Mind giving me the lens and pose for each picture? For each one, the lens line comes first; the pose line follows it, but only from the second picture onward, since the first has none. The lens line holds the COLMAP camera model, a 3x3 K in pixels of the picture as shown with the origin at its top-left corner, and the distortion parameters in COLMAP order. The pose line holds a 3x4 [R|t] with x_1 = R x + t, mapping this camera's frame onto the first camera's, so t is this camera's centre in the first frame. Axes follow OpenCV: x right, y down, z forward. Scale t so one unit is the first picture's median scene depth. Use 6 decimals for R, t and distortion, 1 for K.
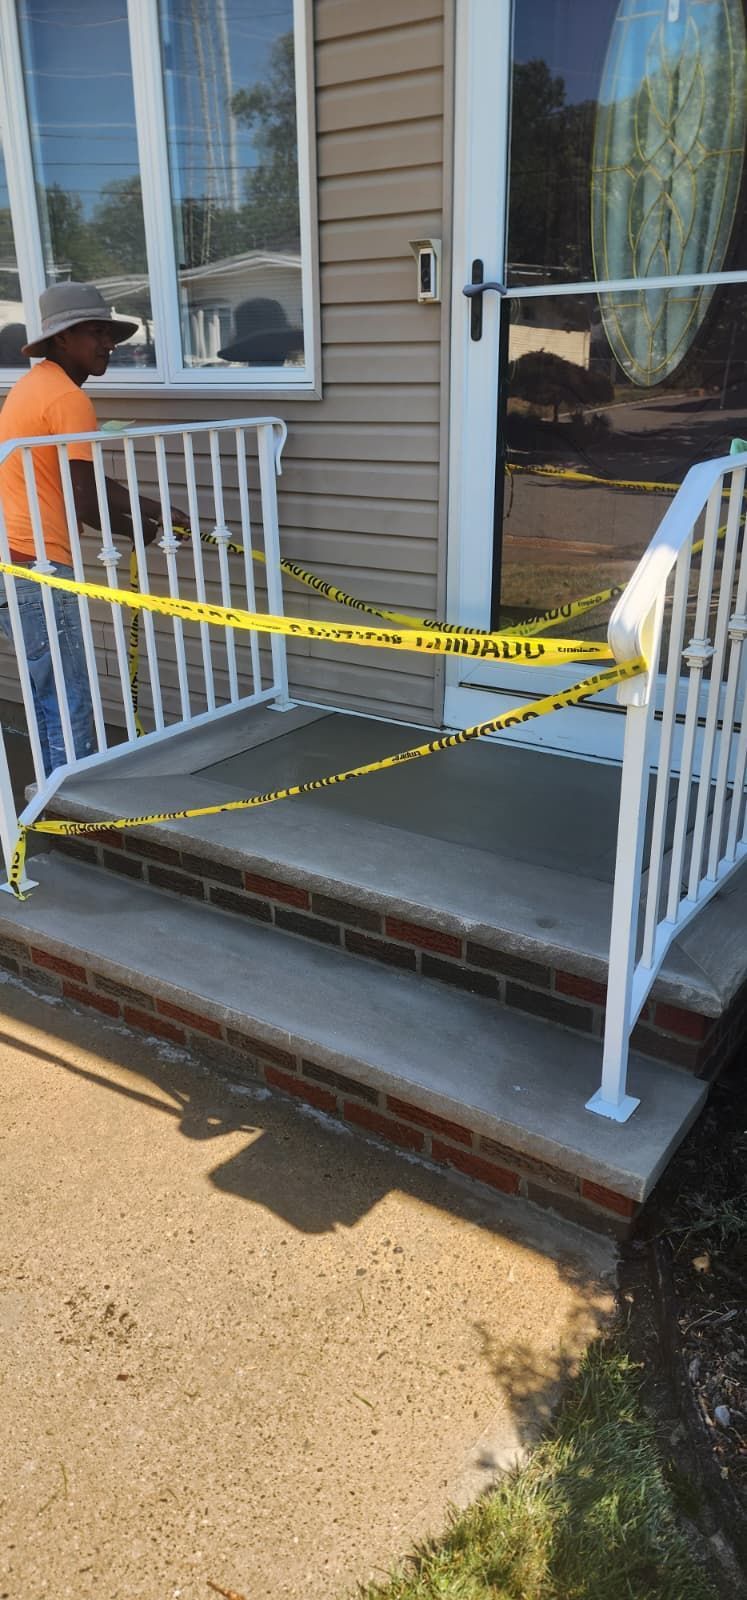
lens RADIAL K [[1066.1, 0, 373.5], [0, 1066.1, 800.0], [0, 0, 1]] dist [0.004681, 0.000507]
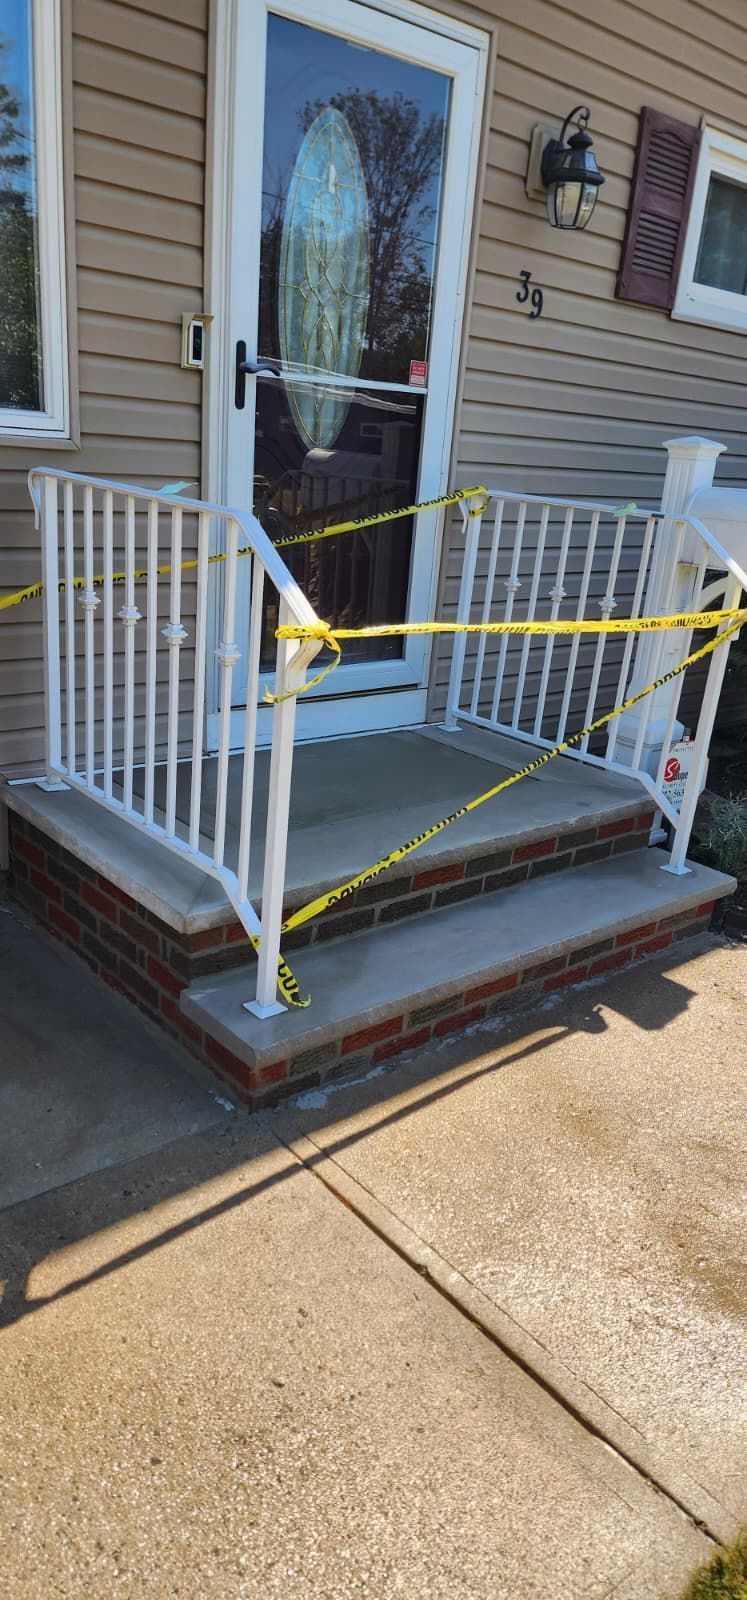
lens RADIAL K [[1066.1, 0, 373.5], [0, 1066.1, 800.0], [0, 0, 1]] dist [0.004681, 0.000507]
pose [[0.258997, -0.275180, 0.925849, -1.108529], [0.282296, 0.938269, 0.199902, -0.237175], [-0.923704, 0.209589, 0.320691, 0.618739]]
